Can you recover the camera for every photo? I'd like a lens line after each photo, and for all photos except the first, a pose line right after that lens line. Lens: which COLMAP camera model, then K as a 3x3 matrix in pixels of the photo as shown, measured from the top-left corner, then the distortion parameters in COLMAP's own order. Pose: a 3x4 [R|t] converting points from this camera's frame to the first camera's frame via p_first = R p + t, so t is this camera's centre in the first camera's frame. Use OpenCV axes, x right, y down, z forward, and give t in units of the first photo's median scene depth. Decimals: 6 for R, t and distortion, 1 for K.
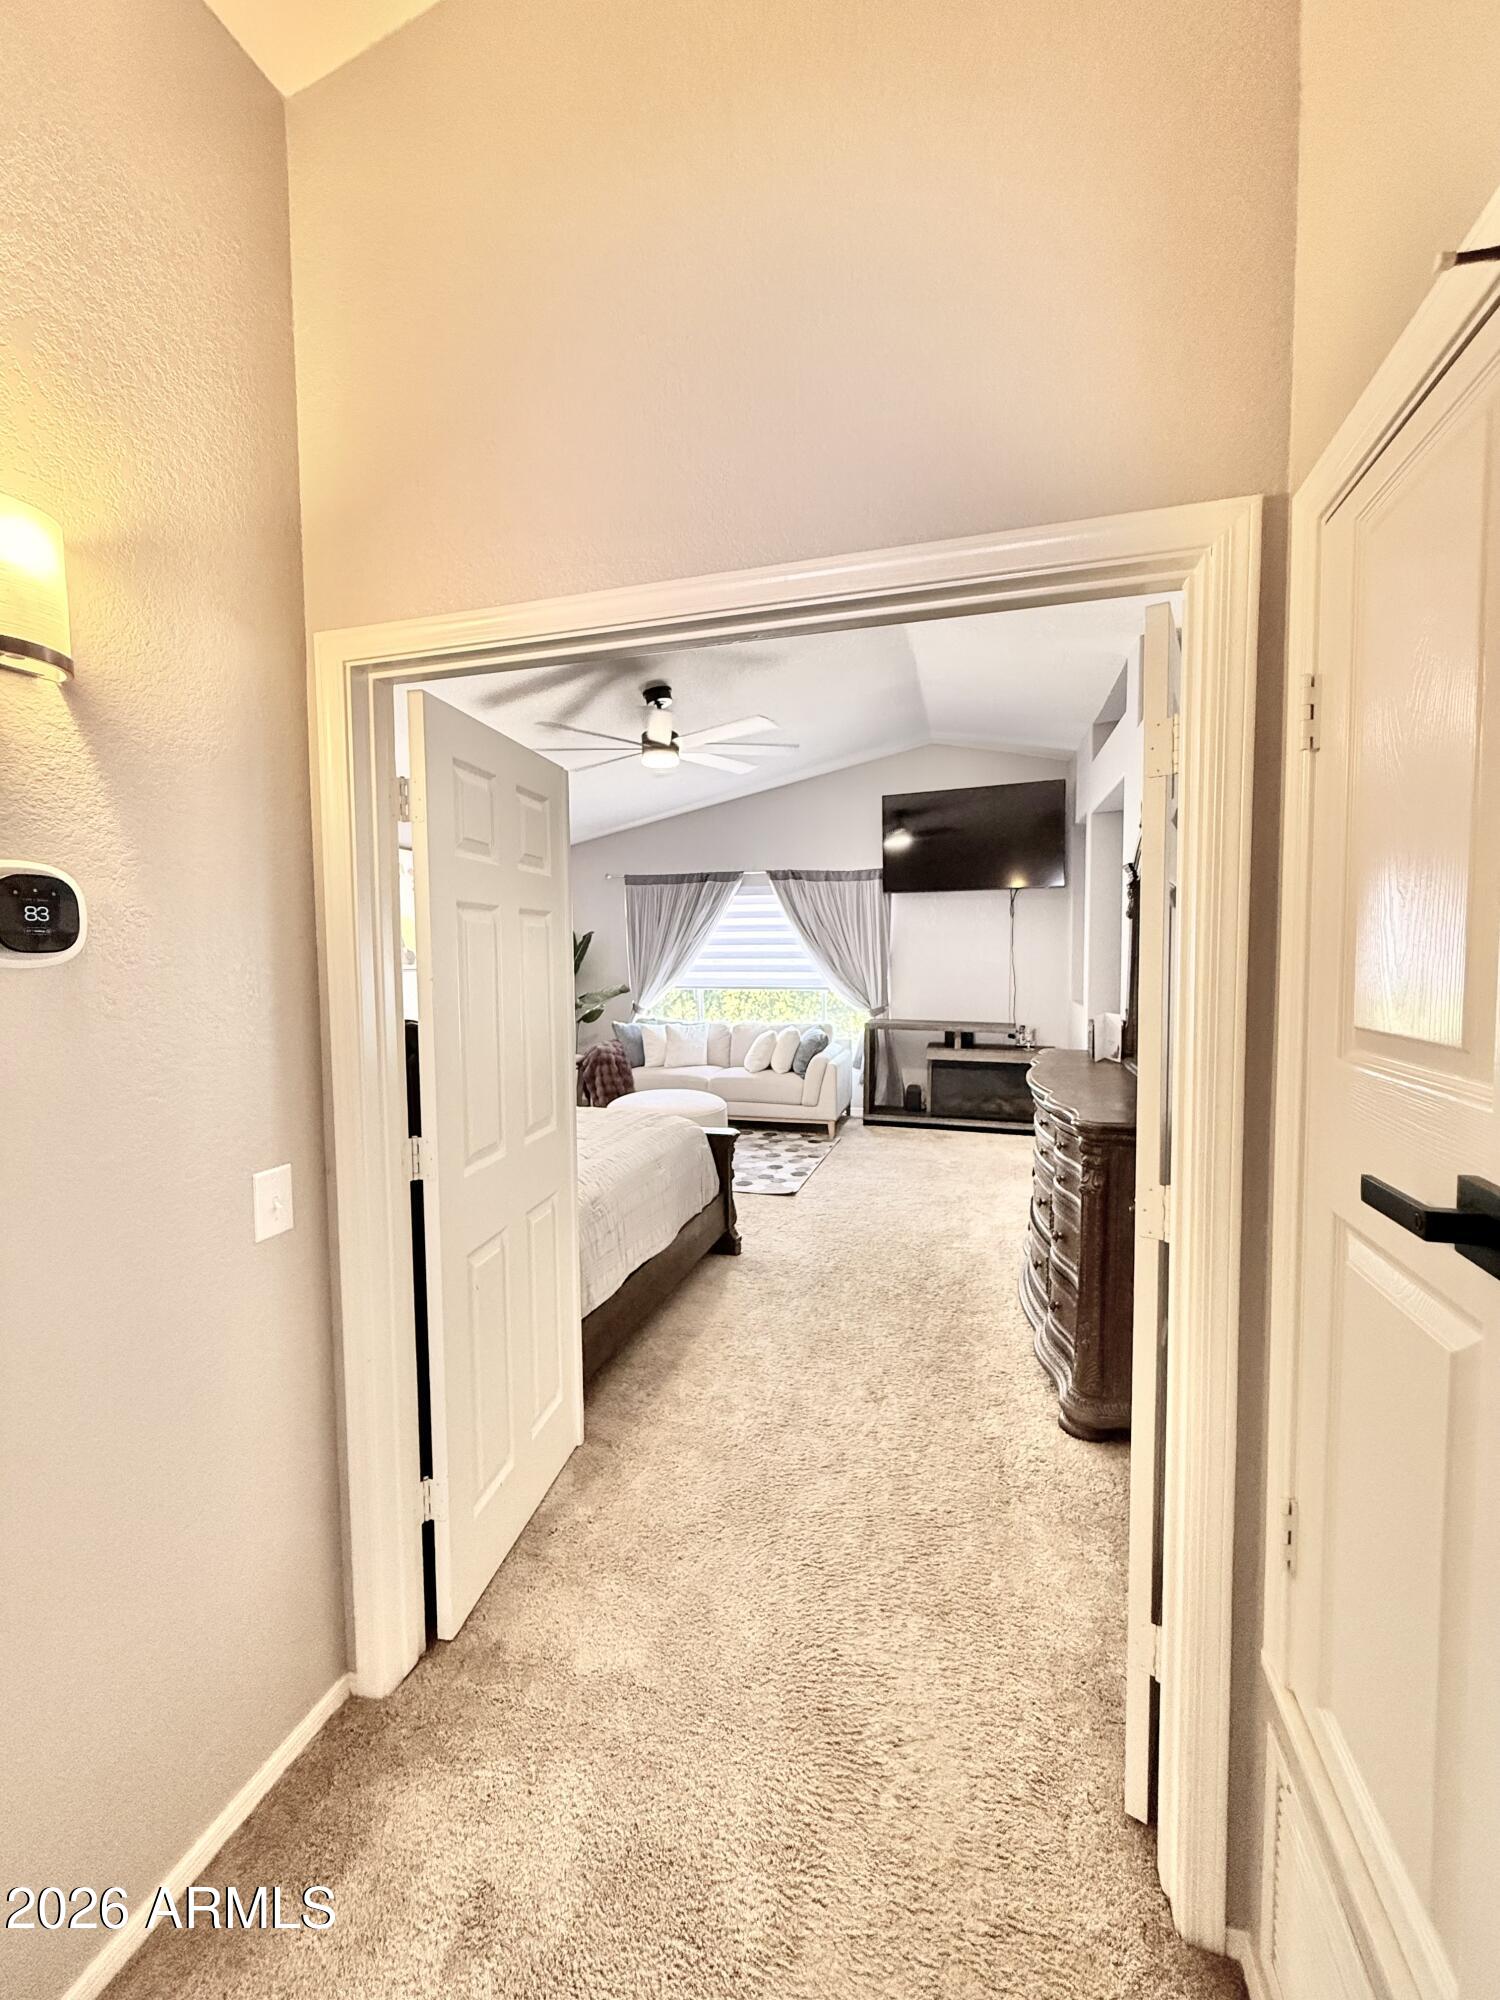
lens RADIAL K [[802.5, 0, 750.5], [0, 802.5, 996.8], [0, 0, 1]] dist [0.000813, 0.000405]
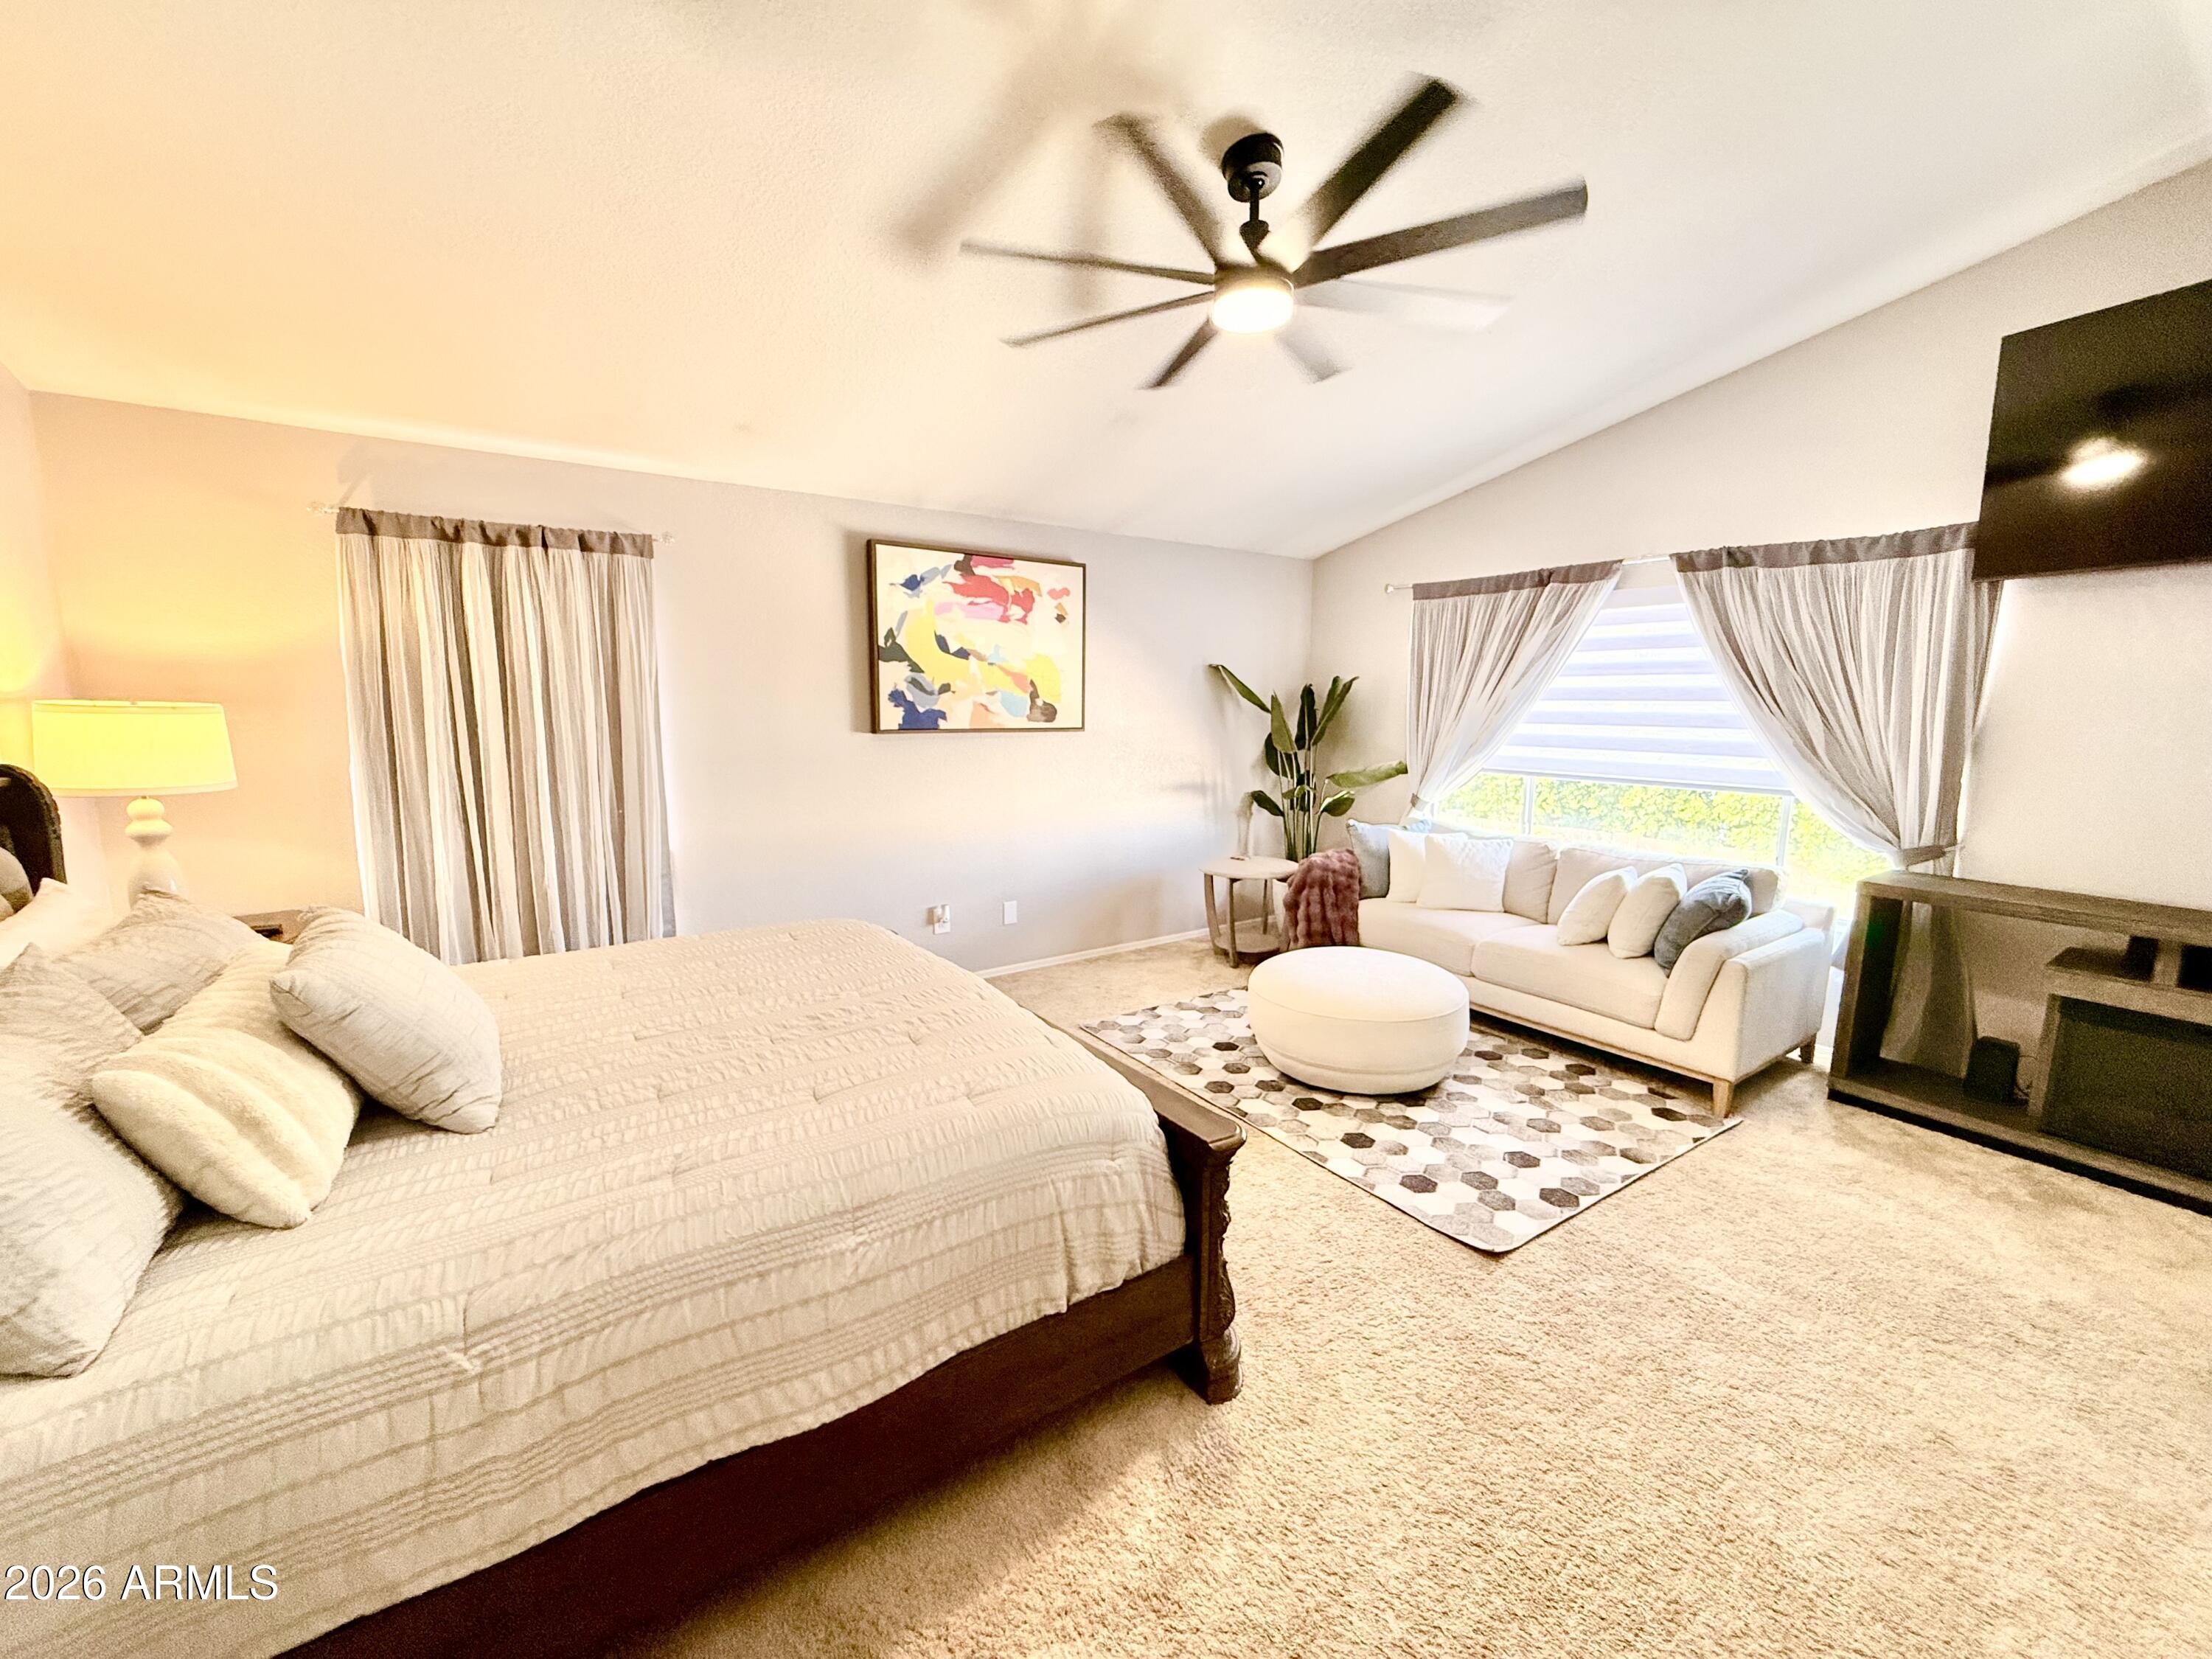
lens RADIAL K [[887.6, 0, 1102.4], [0, 887.6, 834.5], [0, 0, 1]] dist [0.000813, 0.000405]
pose [[0.769882, 0.107344, -0.629094, 0.141958], [-0.050586, 0.992916, 0.107517, -0.027705], [0.636178, -0.050952, 0.769858, 0.398722]]
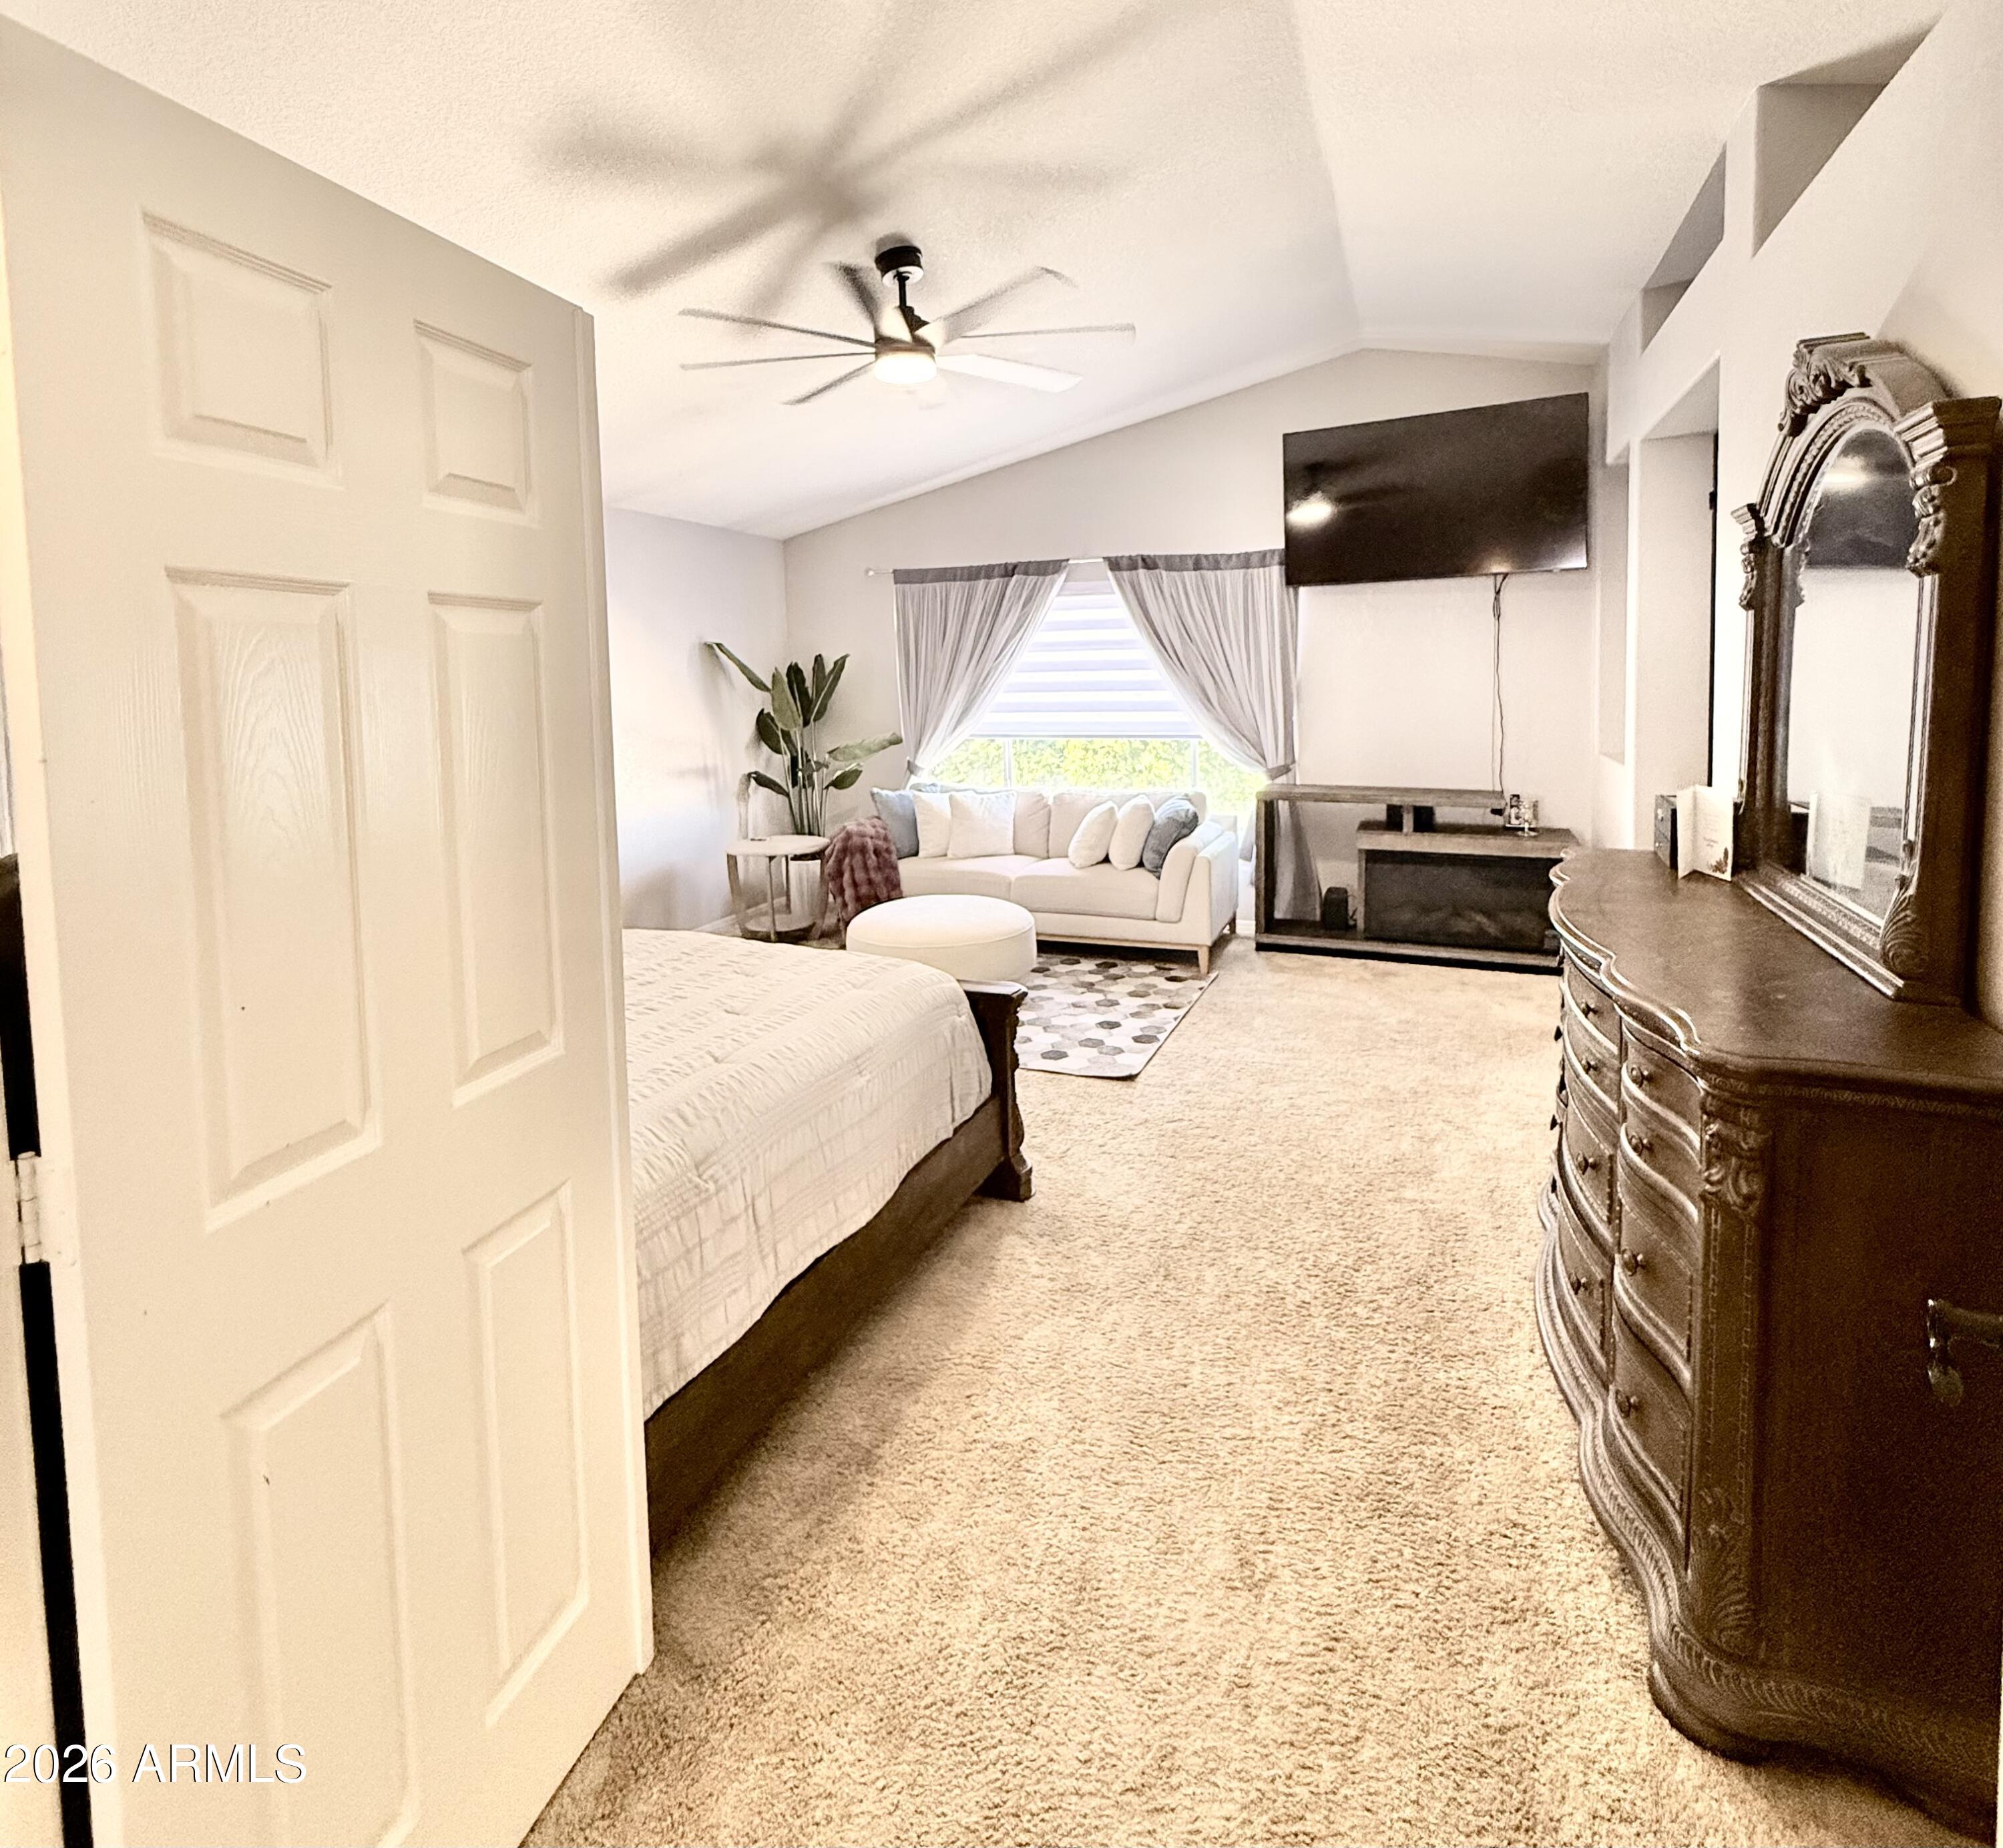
lens RADIAL K [[1070.2, 0, 999.5], [0, 1070.2, 746.5], [0, 0, 1]] dist [-0.002278, 0.000954]
pose [[0.994232, -0.006219, -0.107075, 0.034393], [0.006628, 0.999972, 0.003468, -0.007870], [0.107050, -0.004157, 0.994245, 0.150548]]
